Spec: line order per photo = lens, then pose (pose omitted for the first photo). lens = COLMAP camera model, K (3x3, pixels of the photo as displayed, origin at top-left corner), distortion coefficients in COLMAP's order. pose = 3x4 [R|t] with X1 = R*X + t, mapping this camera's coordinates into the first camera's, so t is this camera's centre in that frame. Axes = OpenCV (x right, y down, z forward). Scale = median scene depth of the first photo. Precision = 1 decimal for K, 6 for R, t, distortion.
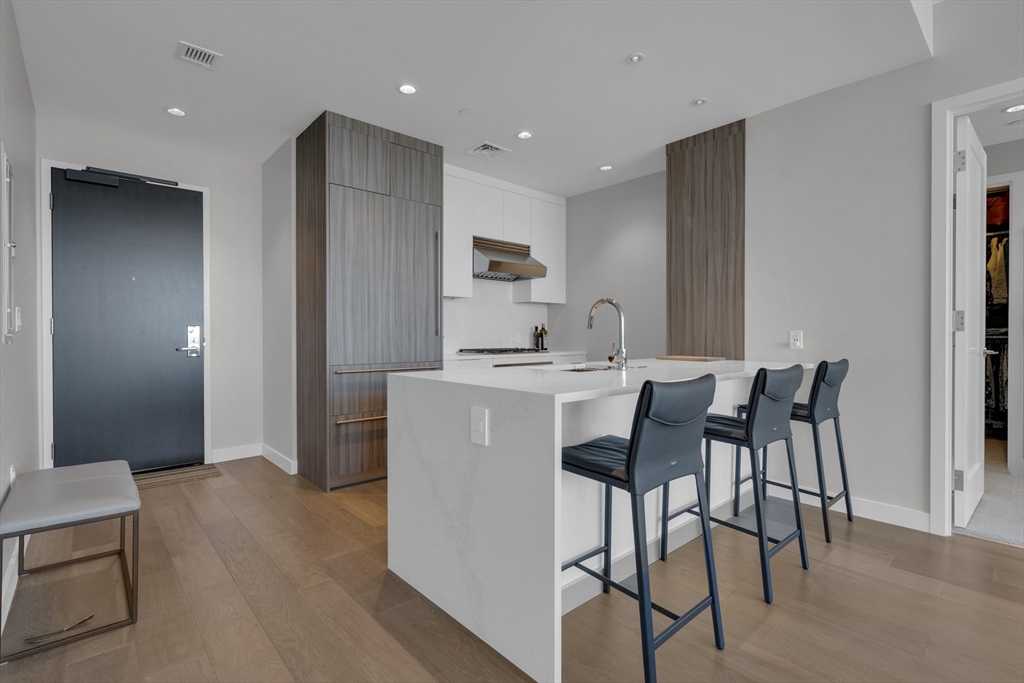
lens RADIAL K [[481.3, 0, 514.4], [0, 481.3, 336.2], [0, 0, 1]] dist [0.001060, 0.000247]
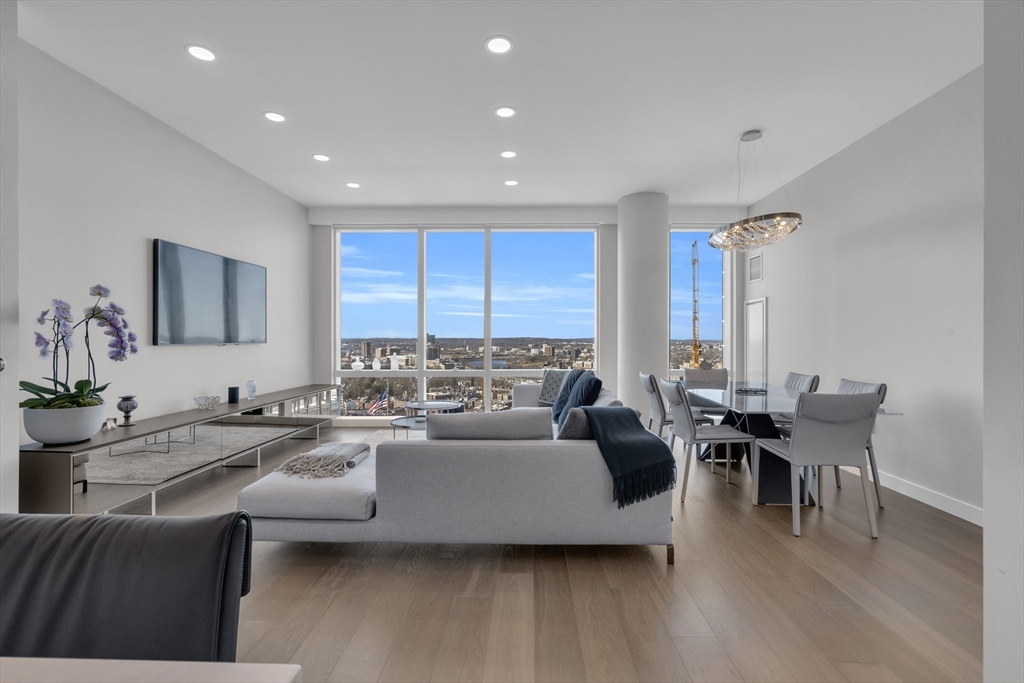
lens RADIAL K [[459.1, 0, 511.2], [0, 459.1, 338.8], [0, 0, 1]] dist [0.000306, 0.000166]
pose [[-0.715364, 0.000219, 0.698752, -0.087875], [0.003369, 0.999989, 0.003136, -0.029707], [-0.698744, 0.004597, -0.715357, 0.523300]]
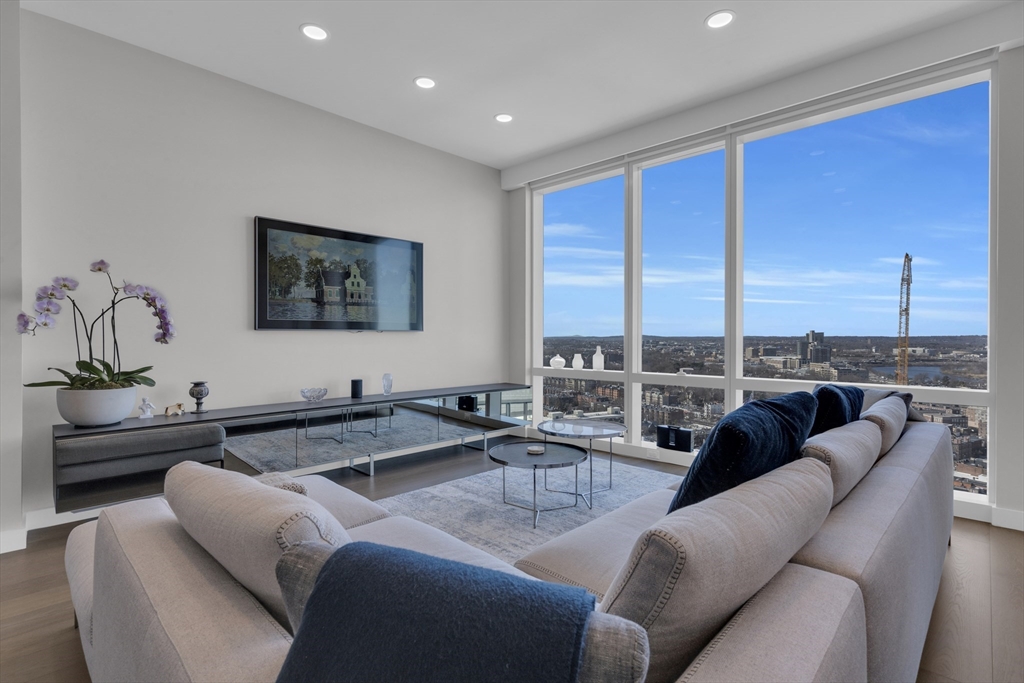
lens RADIAL K [[482.5, 0, 512.0], [0, 482.5, 341.5], [0, 0, 1]] dist [0.001510, 0.000521]
pose [[-0.059534, -0.009725, 0.998179, 0.183707], [0.003418, 0.999945, 0.009946, 0.005308], [-0.998220, 0.004004, -0.059497, -0.214920]]
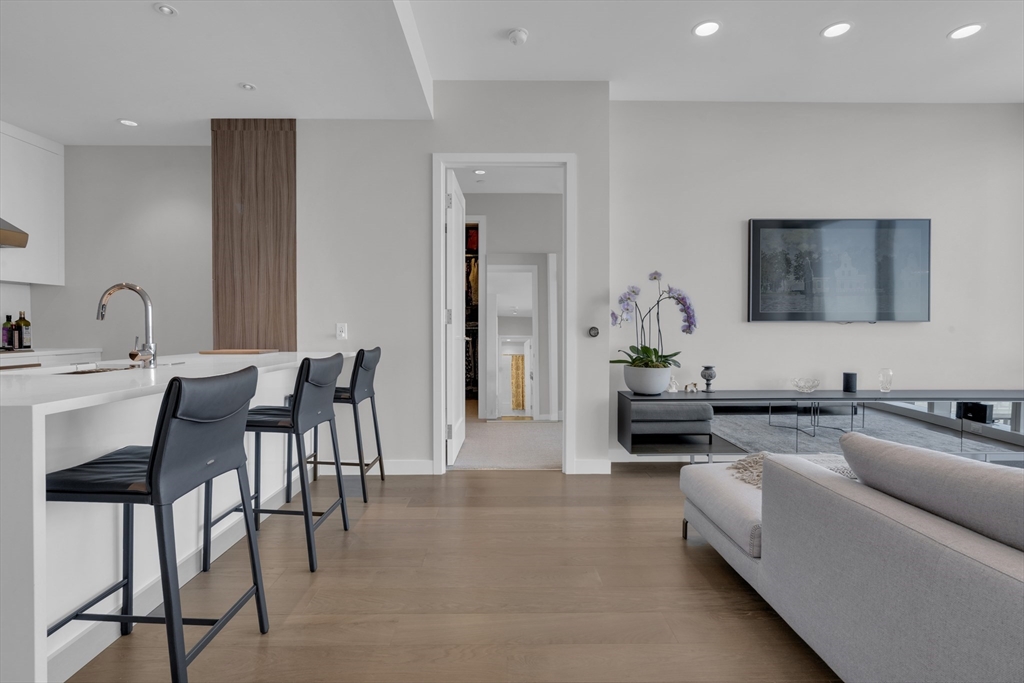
lens RADIAL K [[475.7, 0, 506.9], [0, 475.7, 331.6], [0, 0, 1]] dist [-0.000458, 0.000179]
pose [[0.659315, -0.008518, 0.751819, 0.004468], [0.003206, 0.999959, 0.008517, -0.000176], [-0.751860, -0.003205, 0.659315, -0.022040]]
